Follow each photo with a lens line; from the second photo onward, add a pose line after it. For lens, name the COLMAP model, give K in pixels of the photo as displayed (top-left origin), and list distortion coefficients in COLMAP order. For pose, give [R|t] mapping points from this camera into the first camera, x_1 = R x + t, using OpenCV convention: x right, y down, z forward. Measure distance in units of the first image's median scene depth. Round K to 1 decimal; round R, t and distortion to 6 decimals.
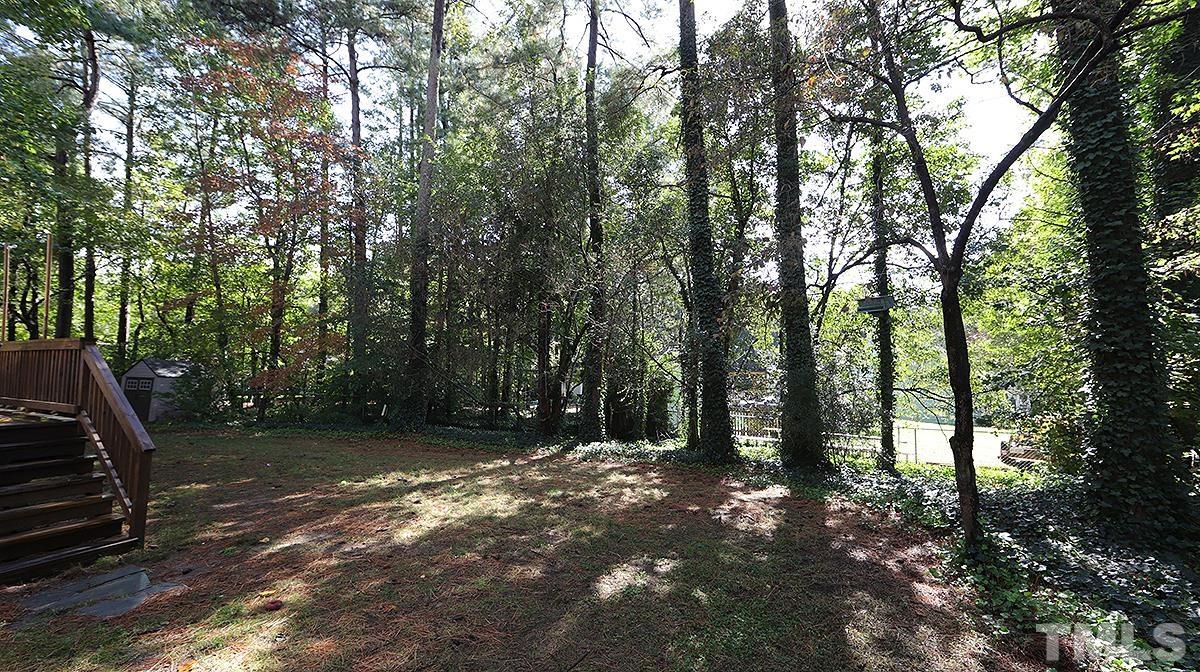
lens RADIAL K [[468.8, 0, 599.4], [0, 468.8, 342.7], [0, 0, 1]] dist [0.002361, 0.000173]
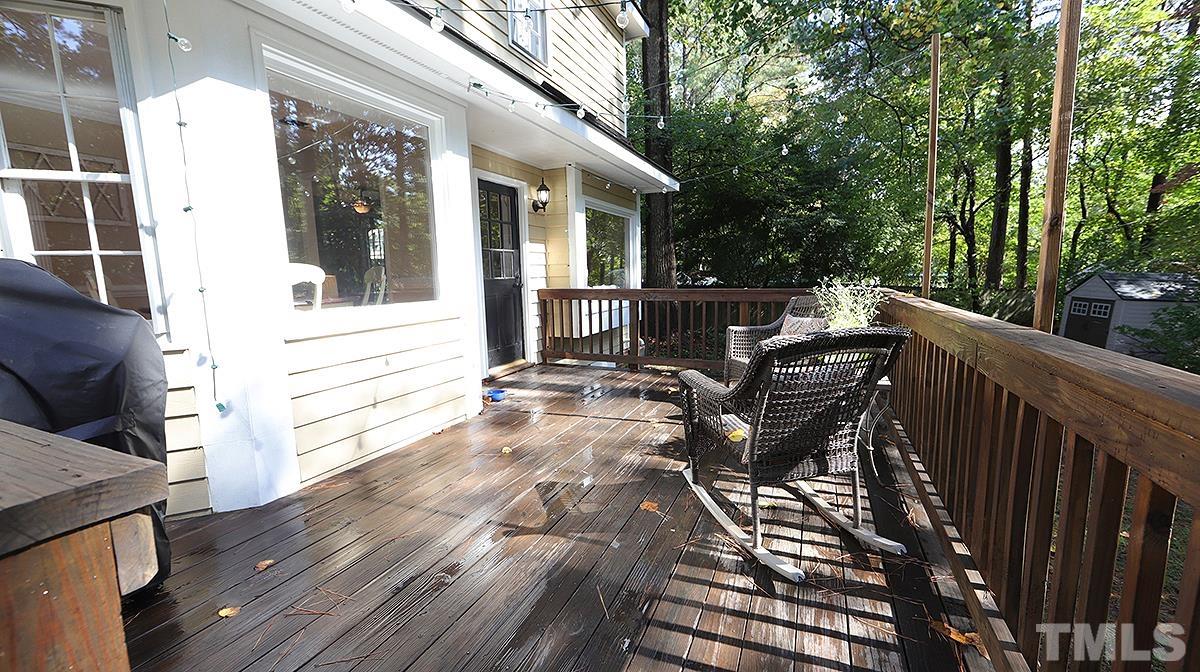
lens RADIAL K [[468.8, 0, 600.7], [0, 468.8, 339.5], [0, 0, 1]] dist [0.002361, 0.000173]
pose [[0.037657, 0.132773, -0.990431, -0.252170], [0.072008, 0.988197, 0.135211, -0.010920], [0.996693, -0.076411, 0.027651, 0.203890]]
